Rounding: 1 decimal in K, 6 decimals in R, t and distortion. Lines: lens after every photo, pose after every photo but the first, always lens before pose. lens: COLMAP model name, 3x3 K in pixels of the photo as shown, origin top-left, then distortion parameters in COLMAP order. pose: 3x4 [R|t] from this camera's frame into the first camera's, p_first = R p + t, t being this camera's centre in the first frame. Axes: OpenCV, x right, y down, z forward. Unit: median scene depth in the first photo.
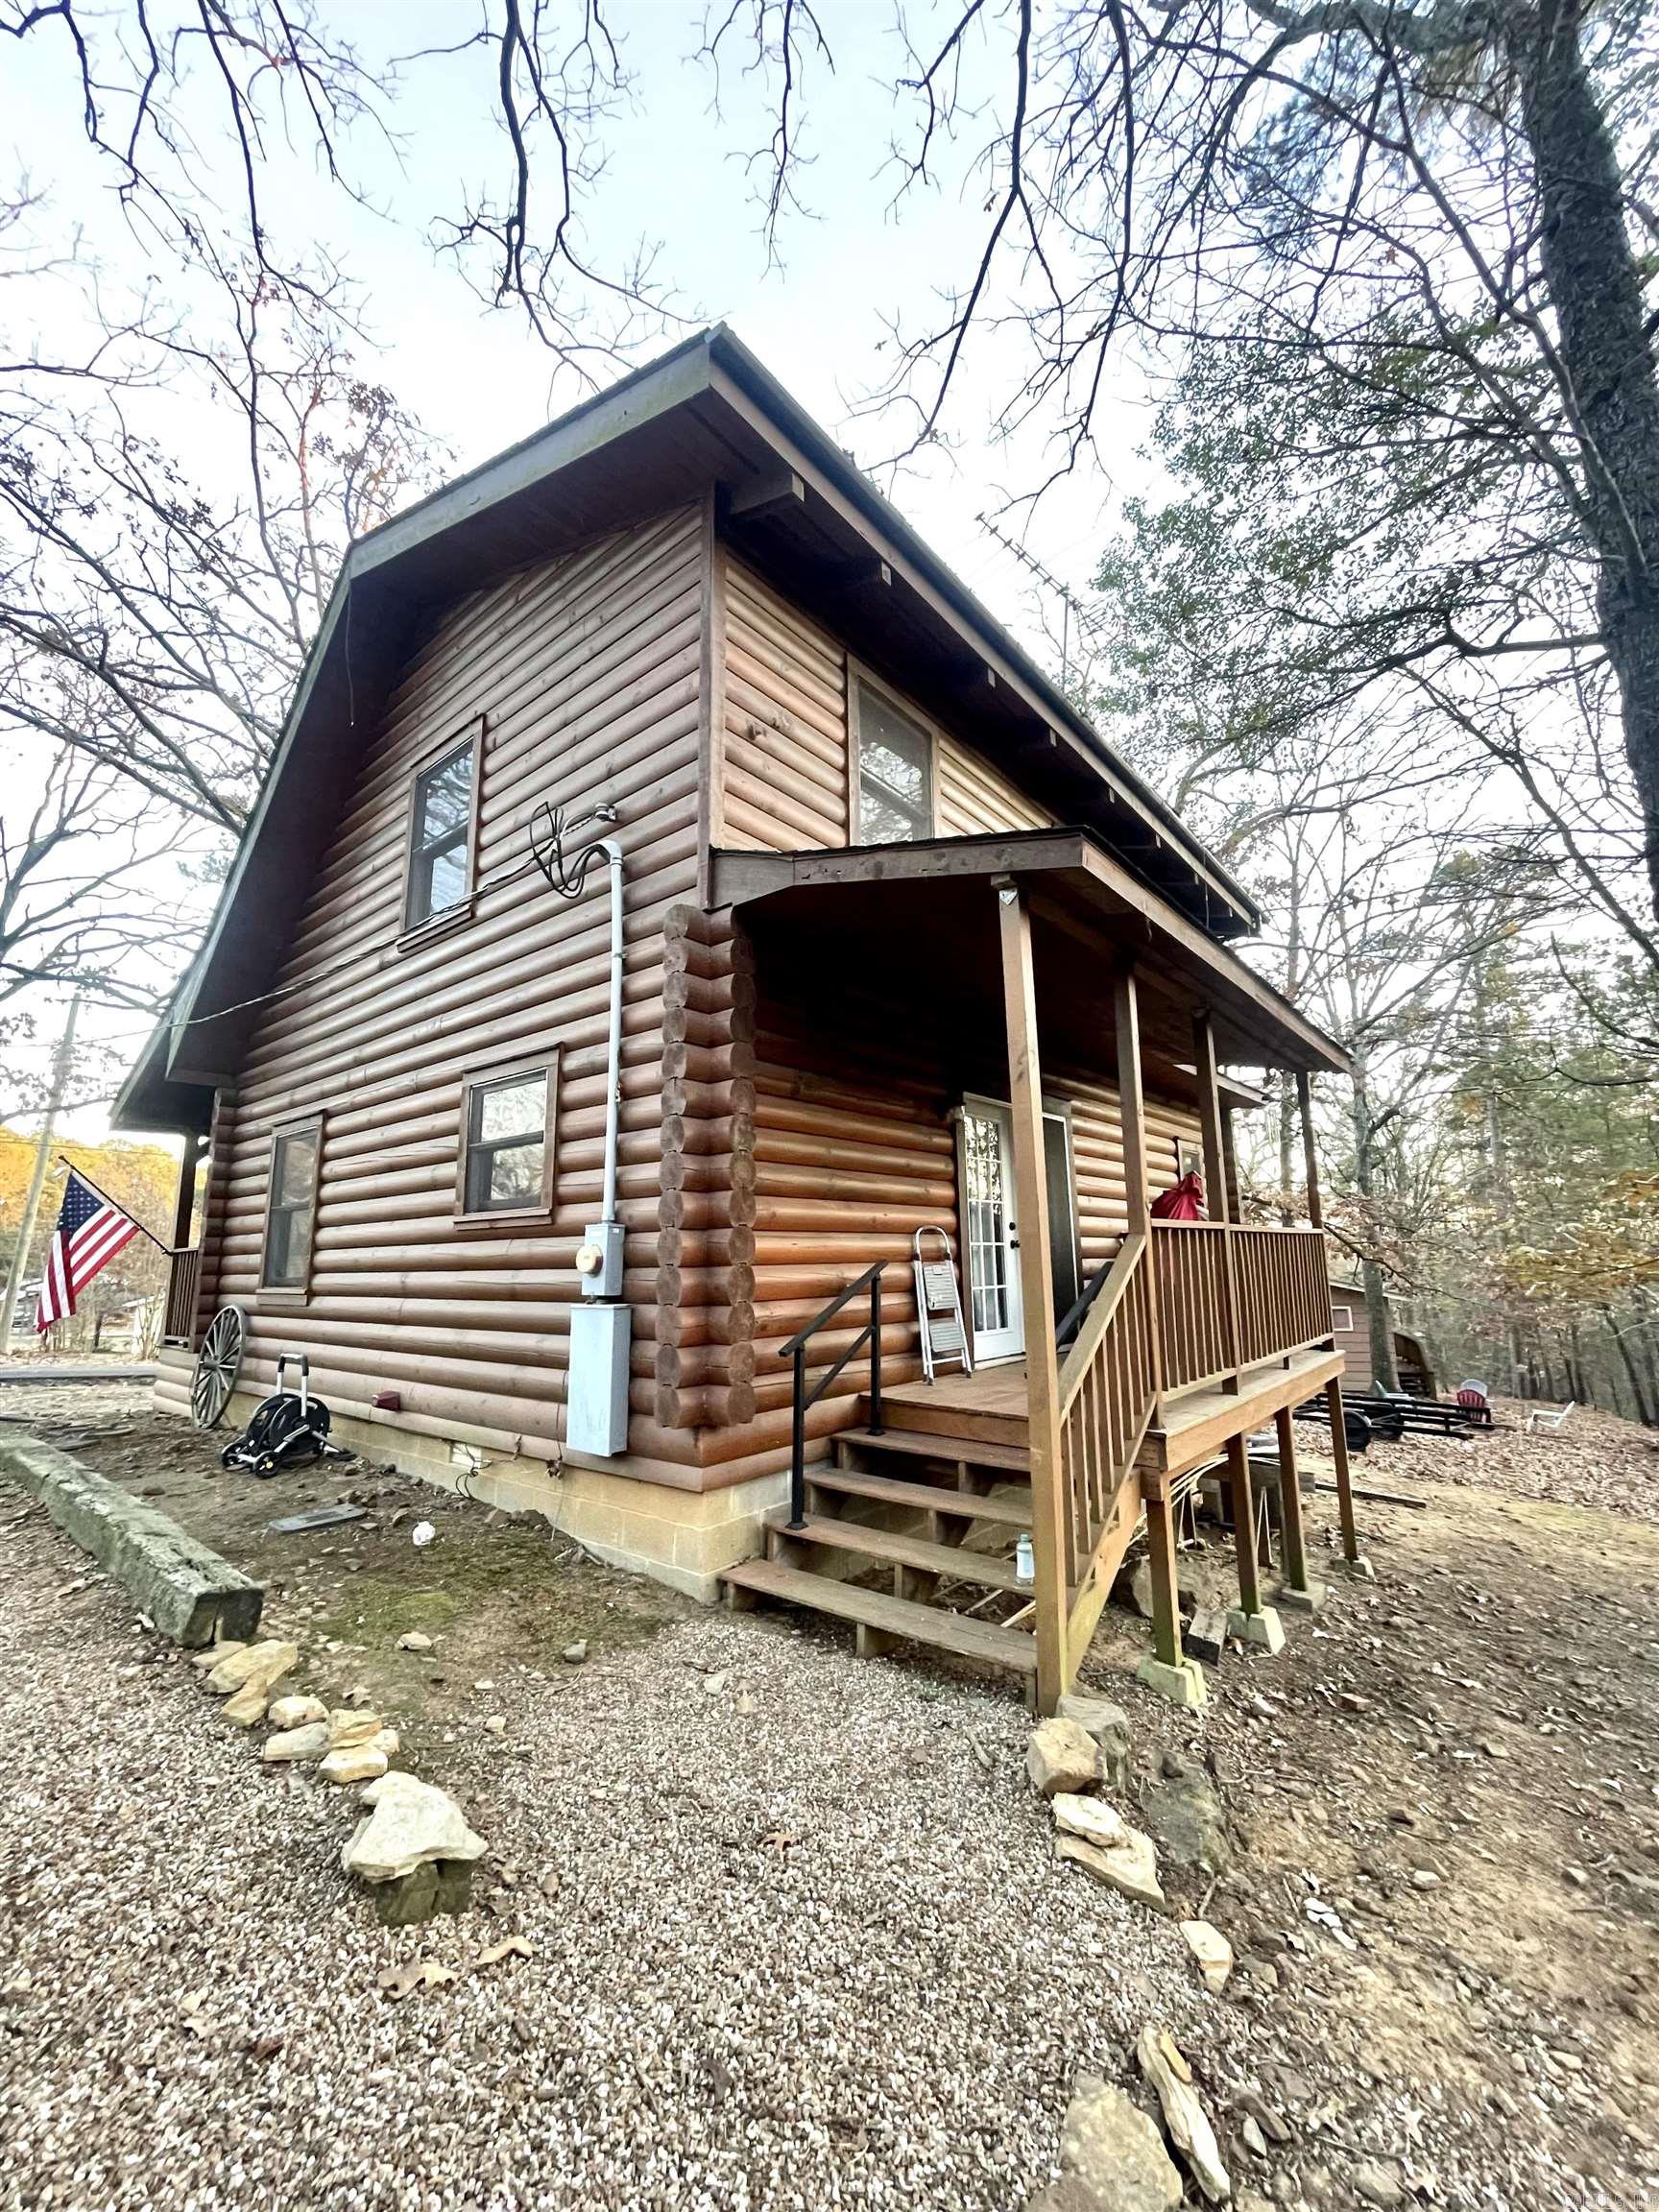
lens RADIAL K [[884.8, 0, 834.1], [0, 884.8, 1100.7], [0, 0, 1]] dist [-0.000664, 0.000863]
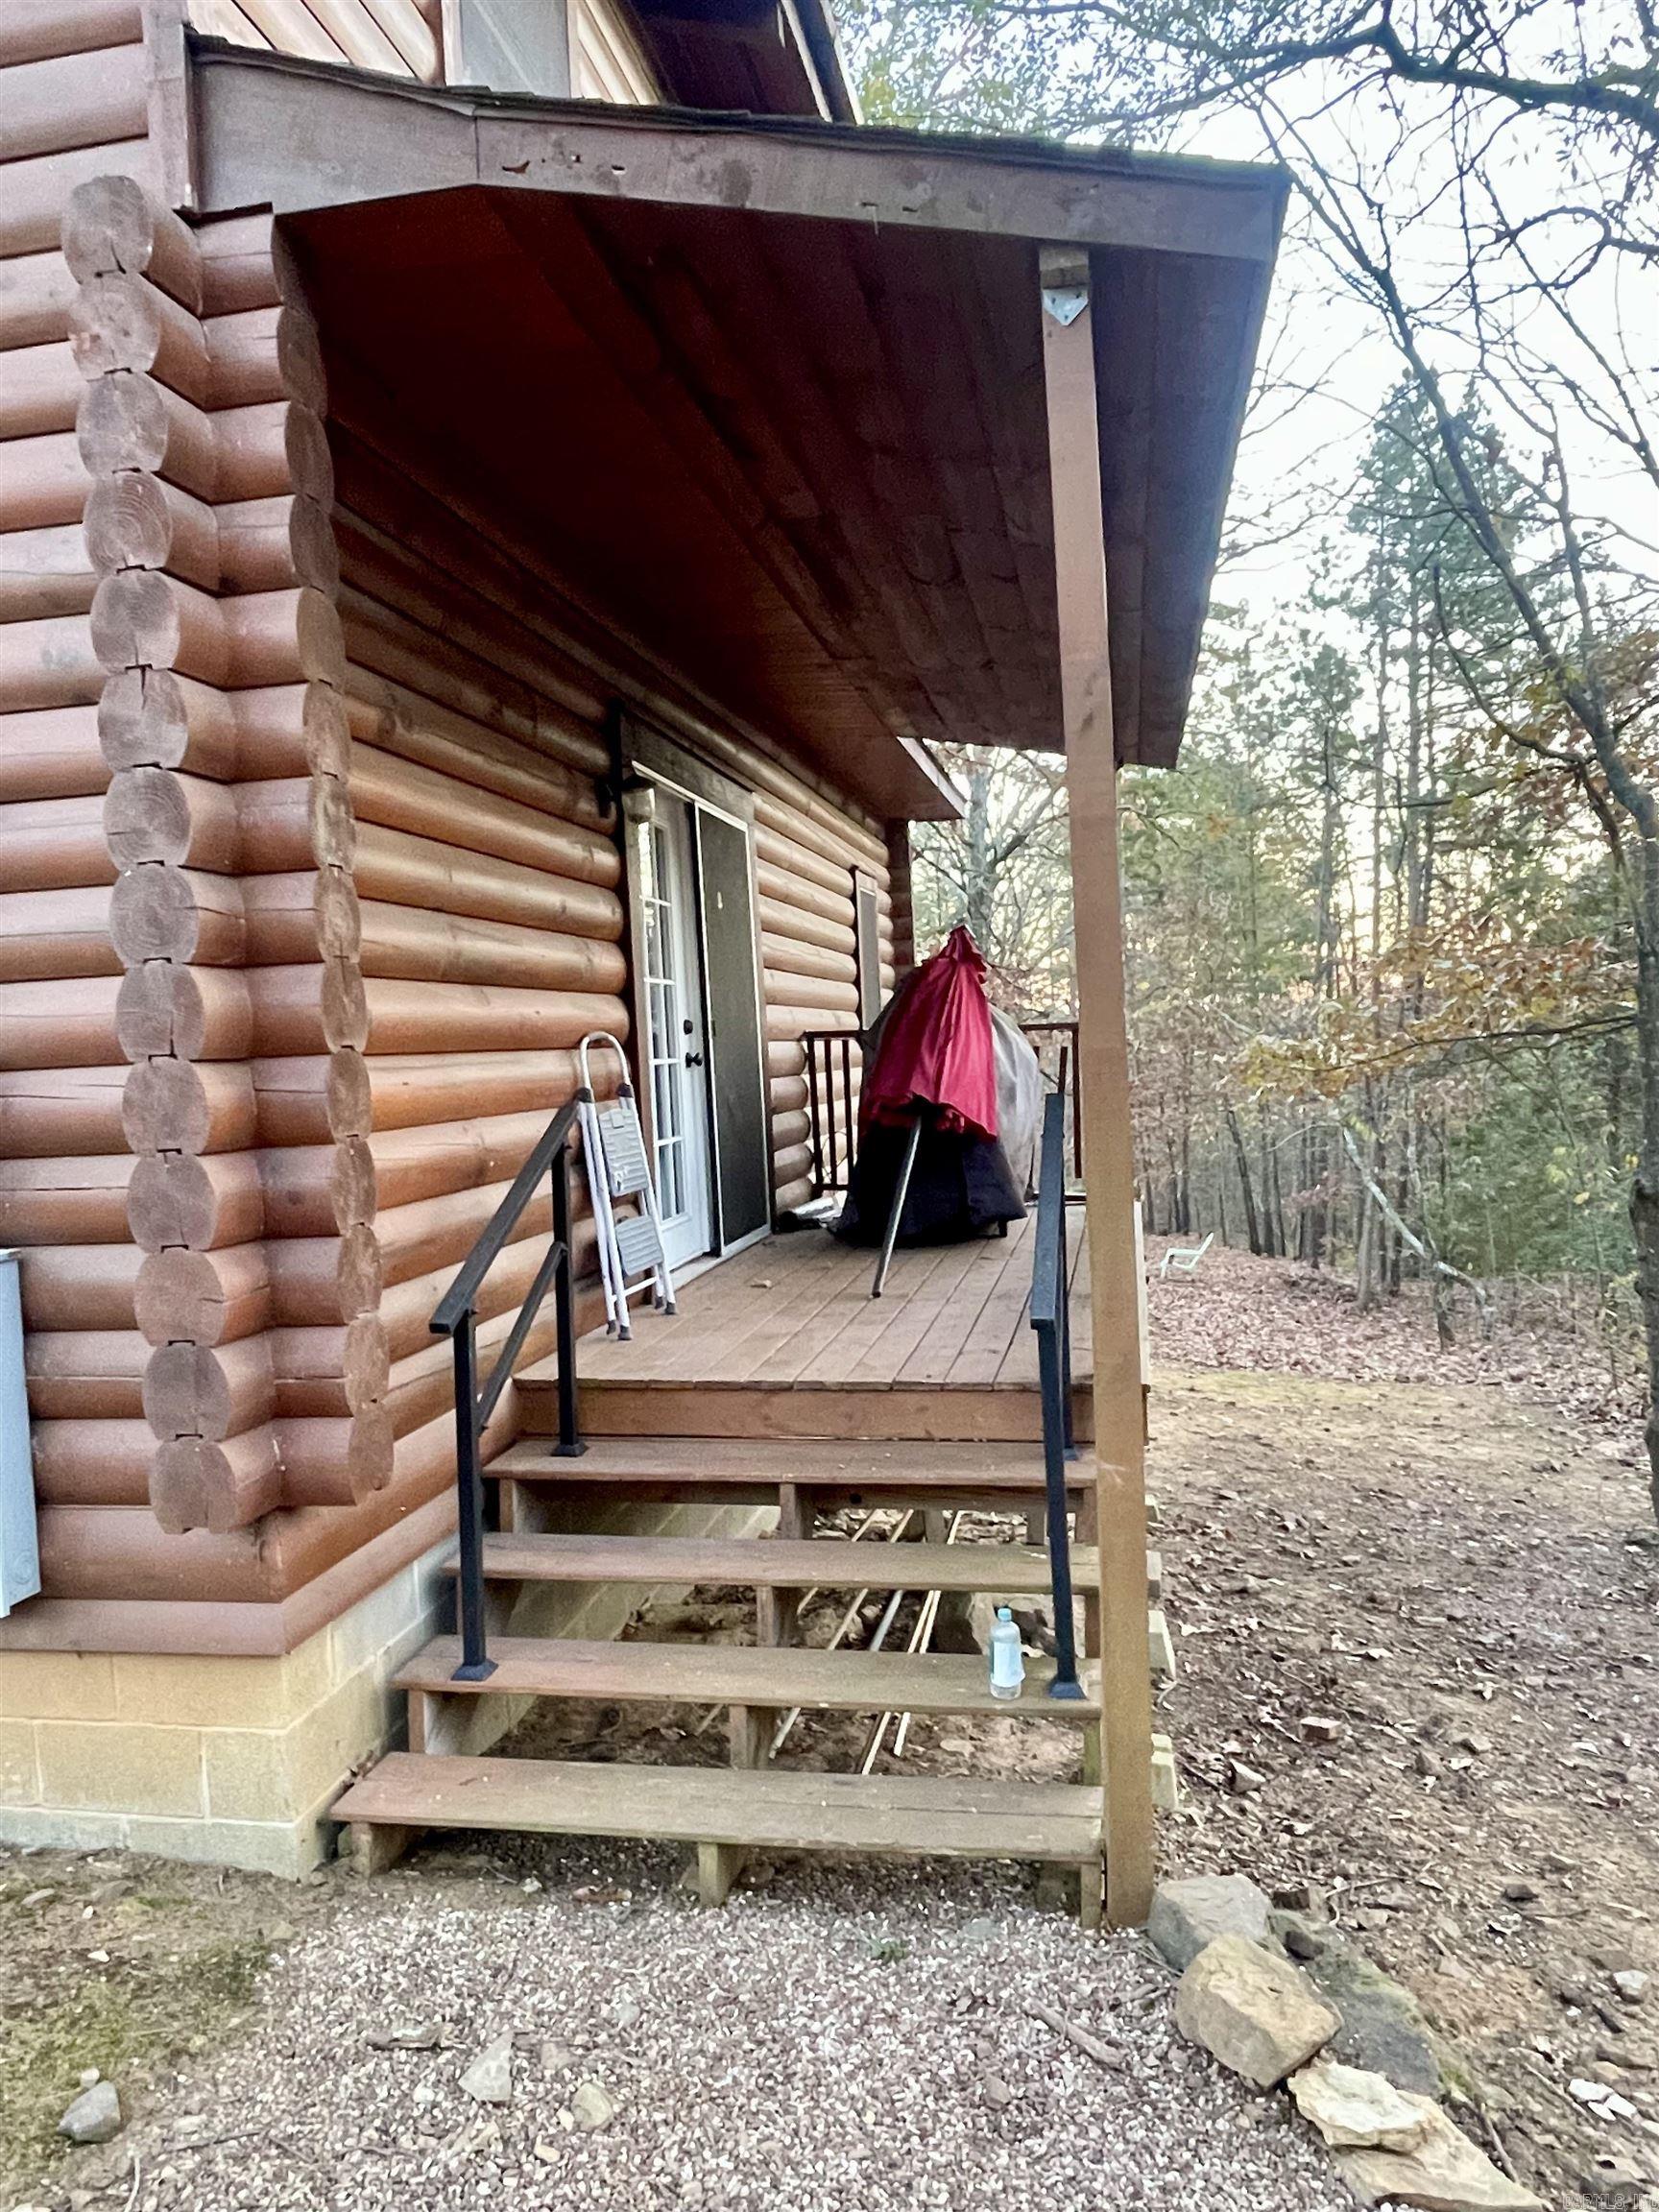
lens RADIAL K [[1508.4, 0, 828.0], [0, 1508.4, 1108.0], [0, 0, 1]] dist [0.004471, -0.008628]
pose [[0.879260, -0.048055, 0.473913, -0.232033], [-0.048246, 0.980798, 0.188965, 0.022142], [-0.473893, -0.189014, 0.860058, 0.259394]]
